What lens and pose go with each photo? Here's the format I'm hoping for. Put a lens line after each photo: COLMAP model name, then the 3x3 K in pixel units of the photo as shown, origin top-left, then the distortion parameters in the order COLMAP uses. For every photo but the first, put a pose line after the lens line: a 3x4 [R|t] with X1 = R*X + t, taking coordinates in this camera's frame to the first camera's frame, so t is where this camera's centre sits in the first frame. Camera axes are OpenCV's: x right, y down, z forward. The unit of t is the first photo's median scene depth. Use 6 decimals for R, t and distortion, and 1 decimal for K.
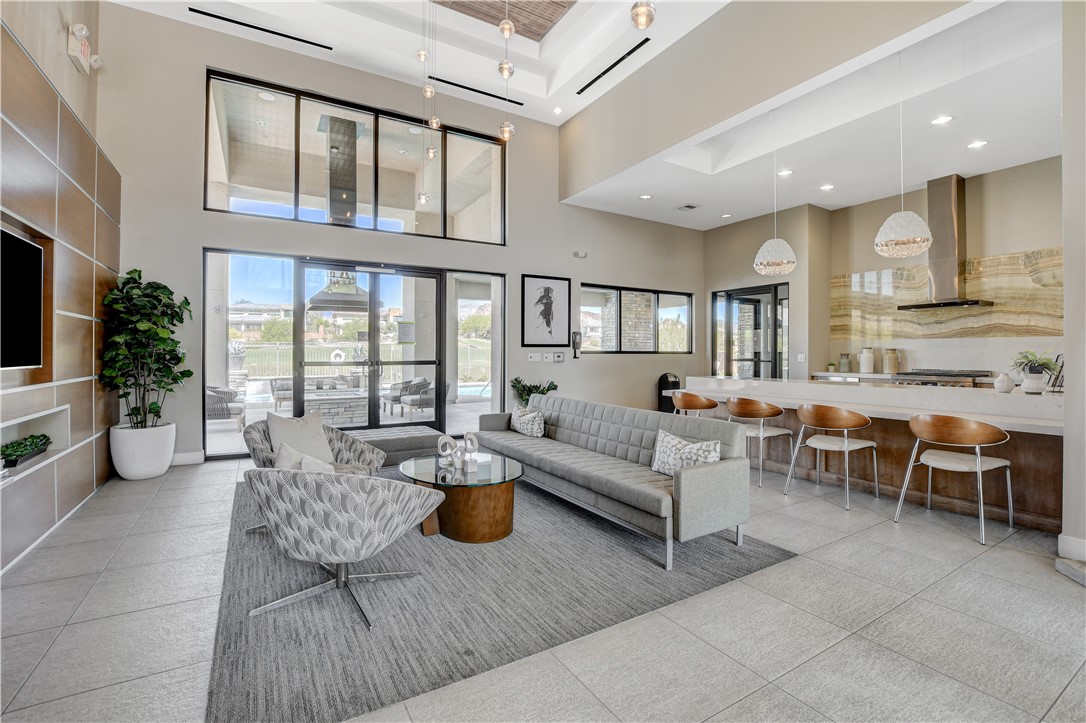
lens RADIAL K [[488.9, 0, 544.3], [0, 488.9, 354.5], [0, 0, 1]] dist [-0.015596, 0.000309]
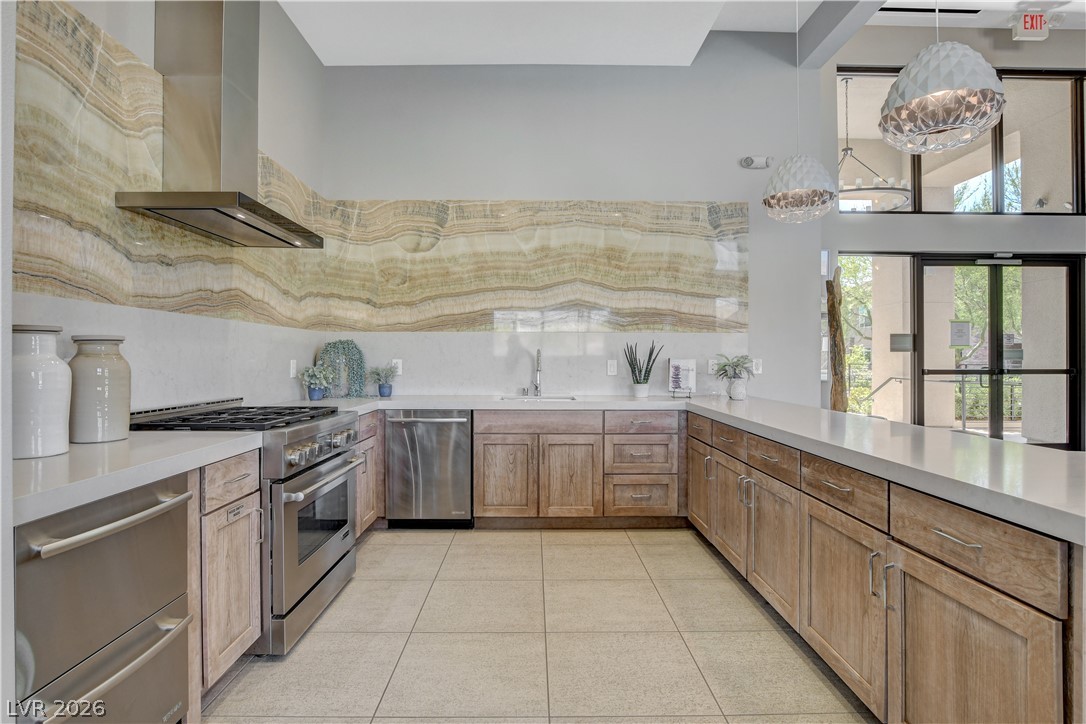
lens RADIAL K [[565.8, 0, 544.8], [0, 565.8, 359.7], [0, 0, 1]] dist [0.000346, 0.000059]
pose [[-0.866828, 0.002778, 0.498599, 0.410551], [0.005974, 0.999971, 0.004816, -0.000204], [-0.498571, 0.007153, -0.866819, 1.232955]]
